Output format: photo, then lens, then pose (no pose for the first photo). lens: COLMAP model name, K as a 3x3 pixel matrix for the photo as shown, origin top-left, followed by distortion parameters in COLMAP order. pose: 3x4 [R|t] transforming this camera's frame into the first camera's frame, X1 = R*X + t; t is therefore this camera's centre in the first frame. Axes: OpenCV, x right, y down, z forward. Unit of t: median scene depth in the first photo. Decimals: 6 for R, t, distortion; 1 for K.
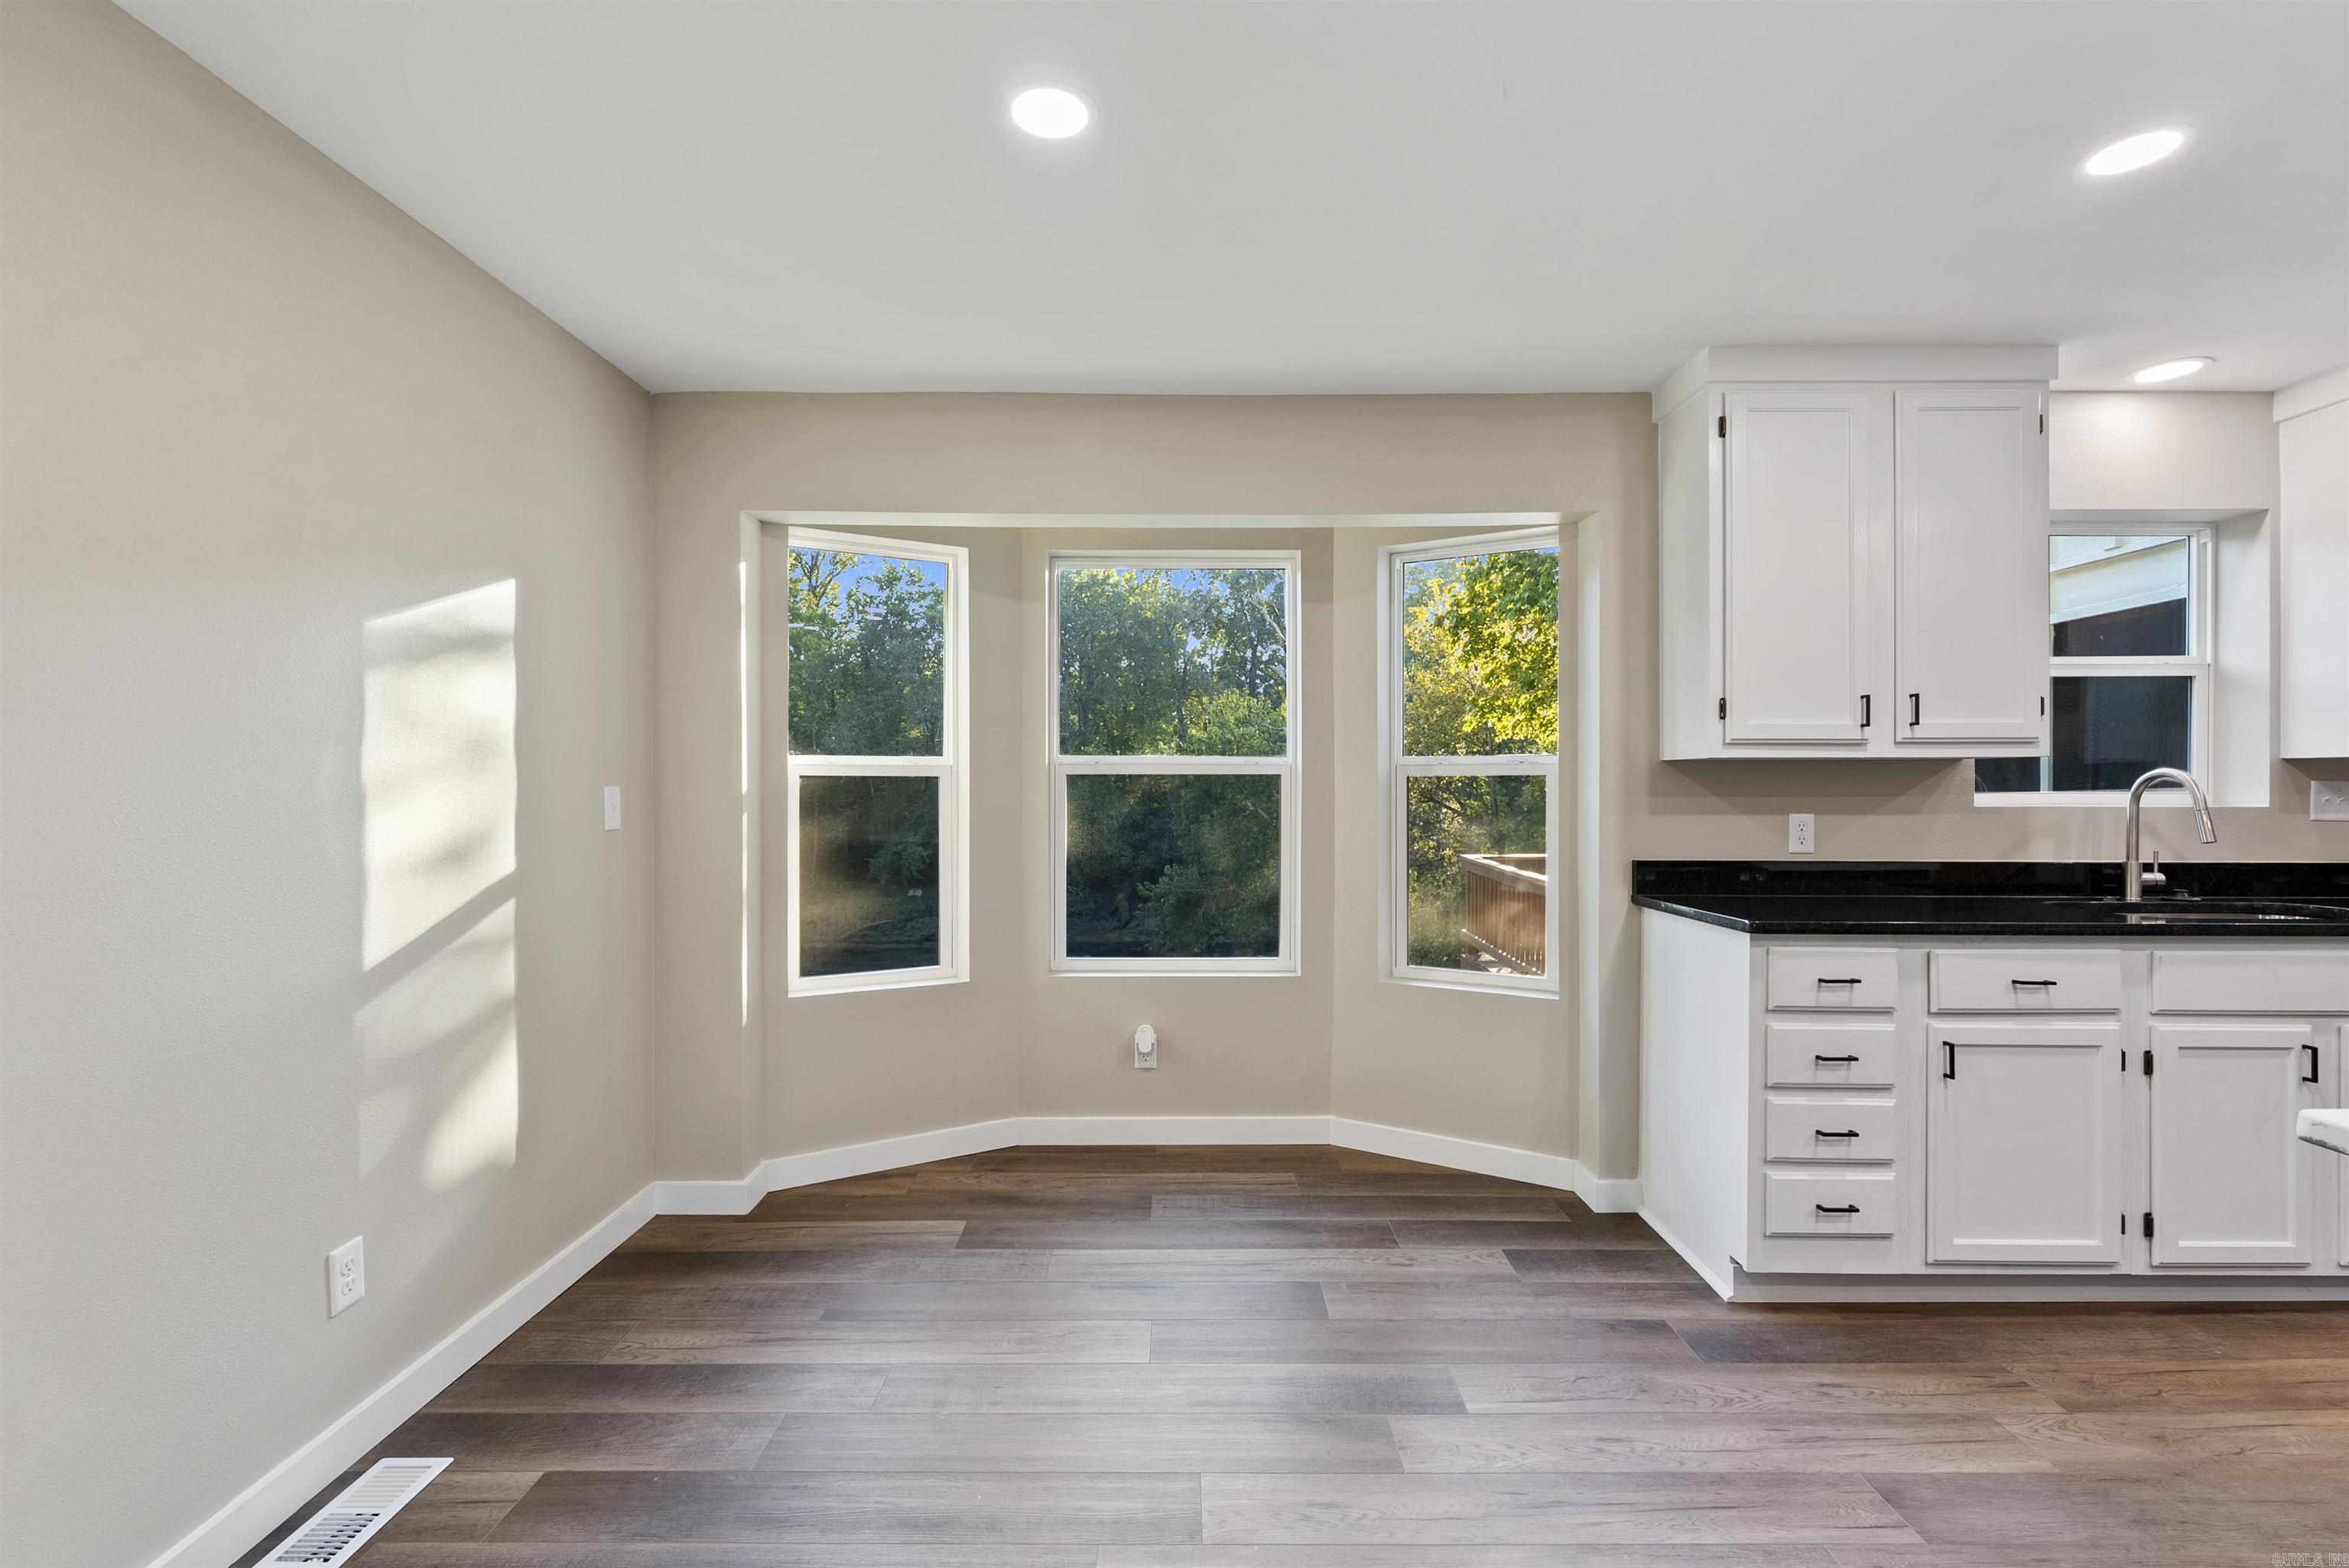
lens RADIAL K [[1026.4, 0, 1173.8], [0, 1026.4, 798.3], [0, 0, 1]] dist [-0.002076, -0.000440]
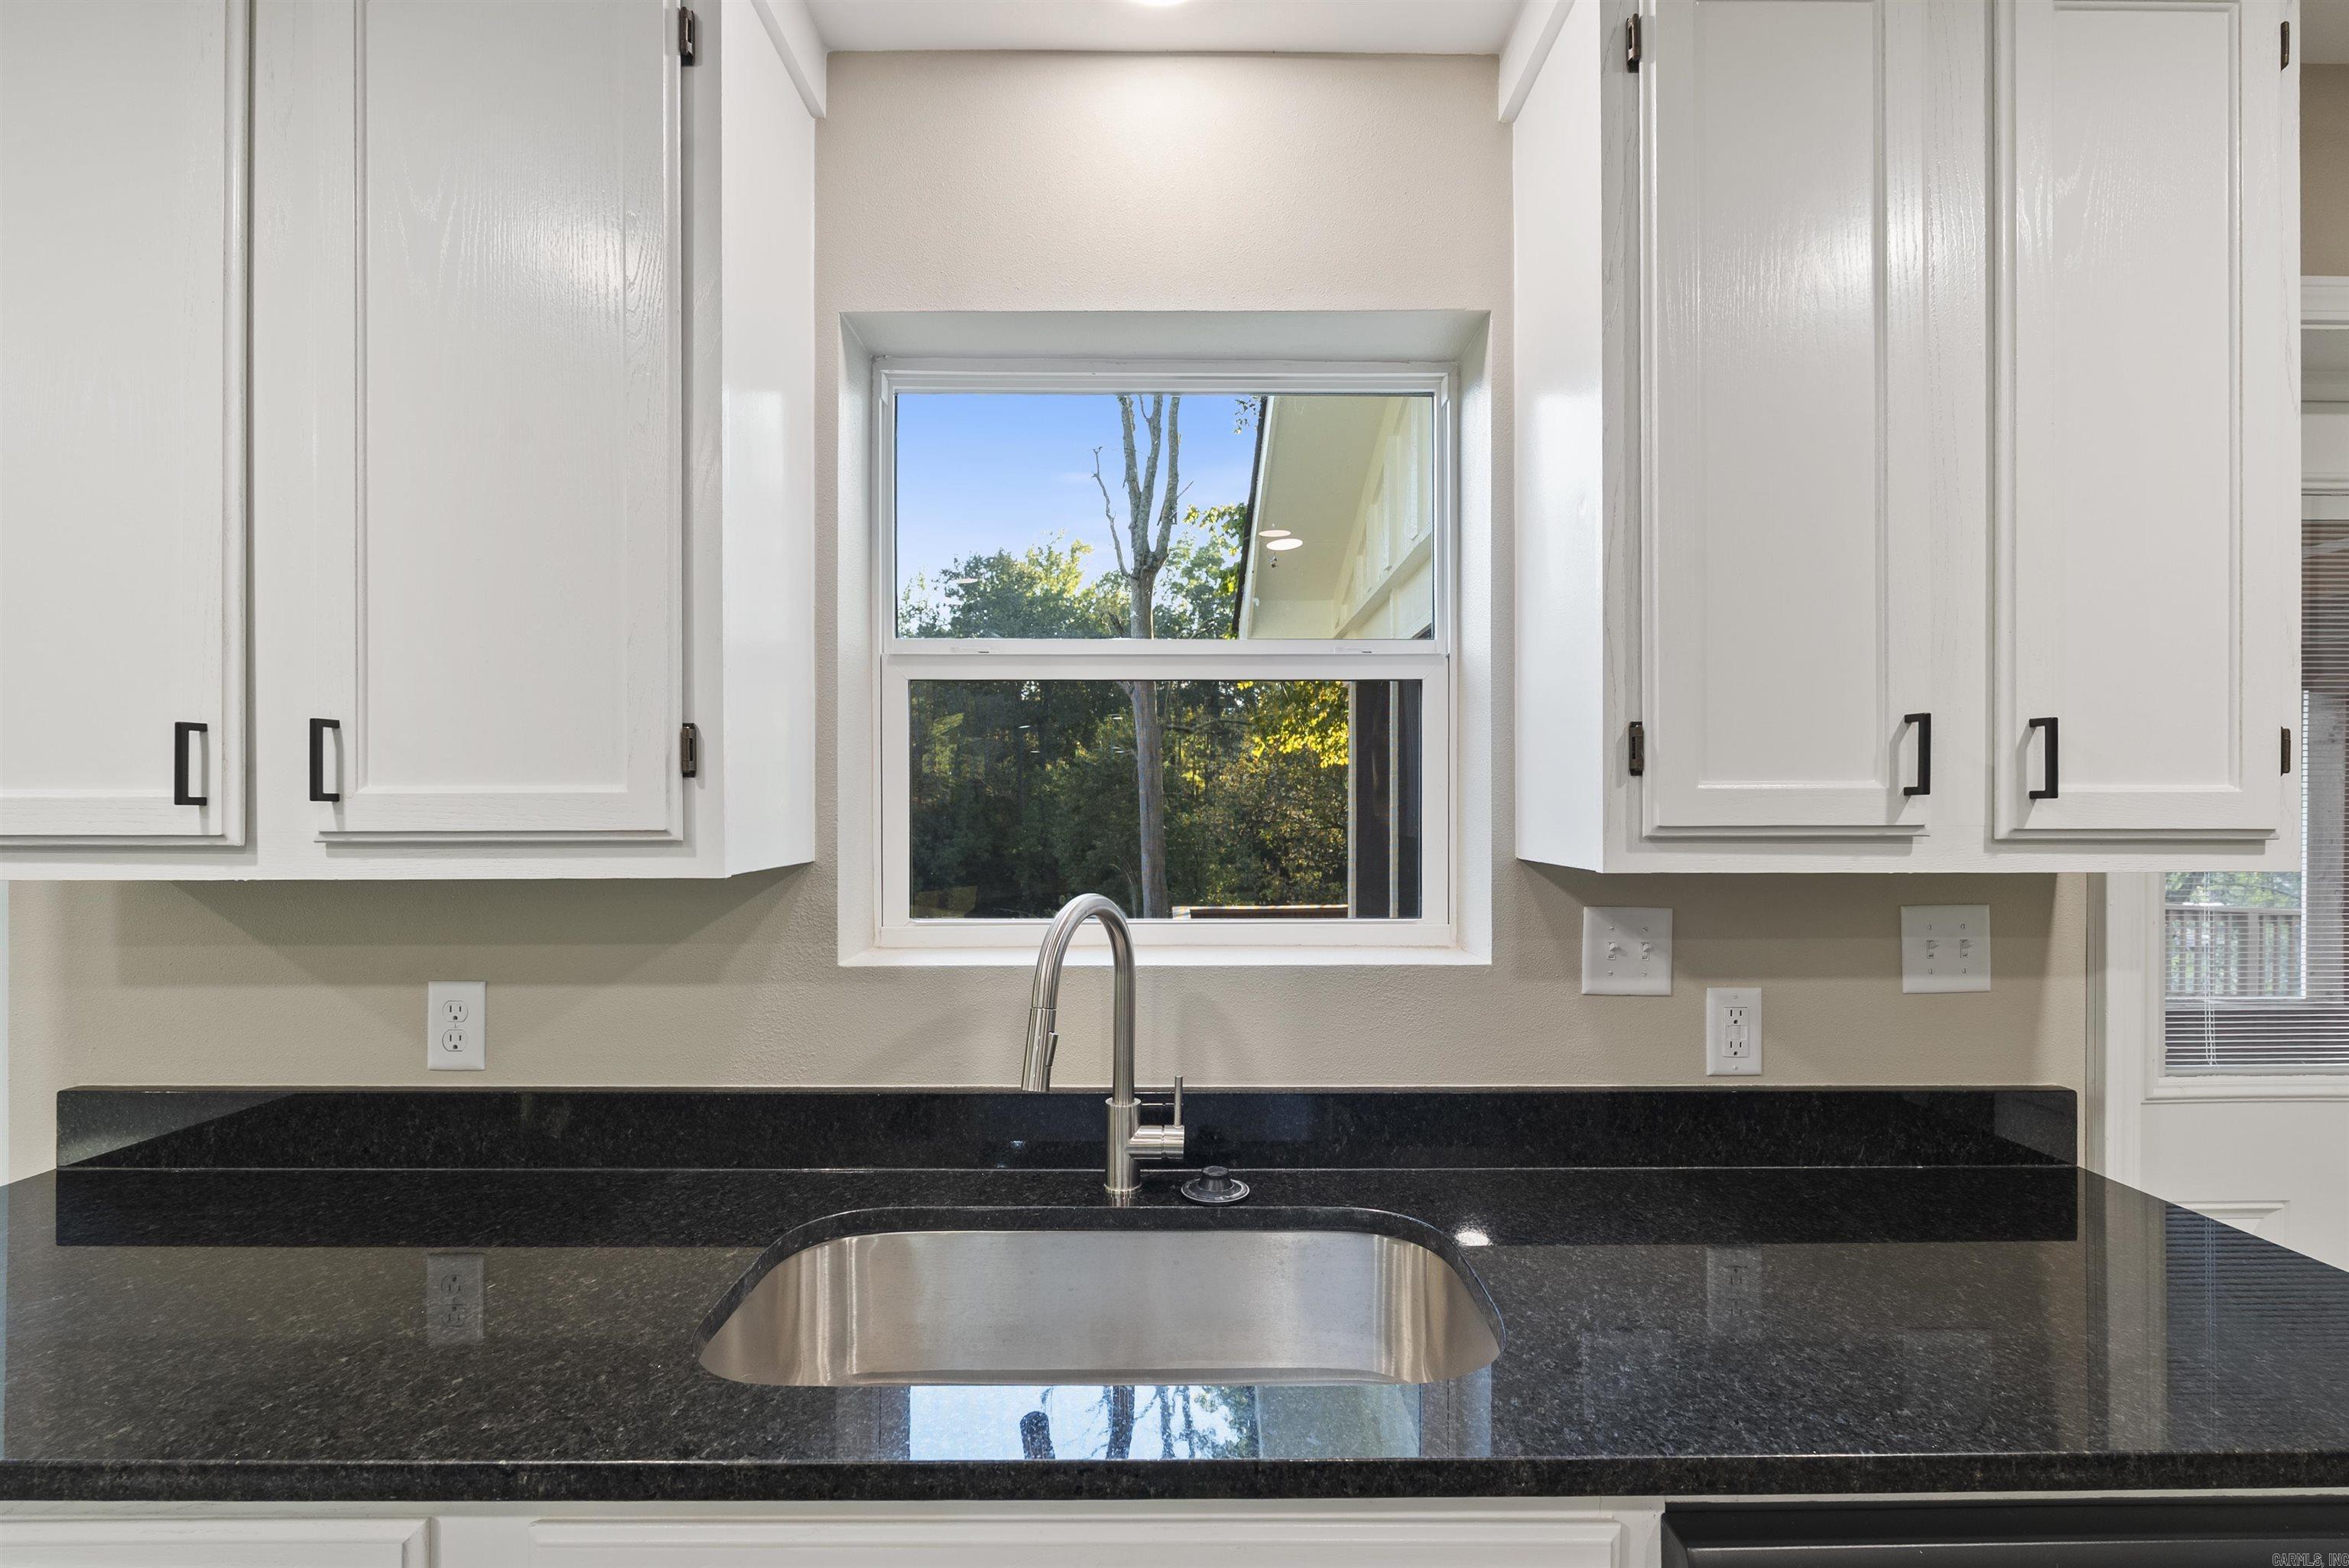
lens RADIAL K [[1026.4, 0, 1179.2], [0, 1026.4, 800.6], [0, 0, 1]] dist [-0.002076, -0.000440]
pose [[0.999996, -0.002769, 0.000379, 0.933658], [0.002774, 0.999898, -0.014037, -0.058744], [-0.000340, 0.014038, 0.999901, 0.543321]]
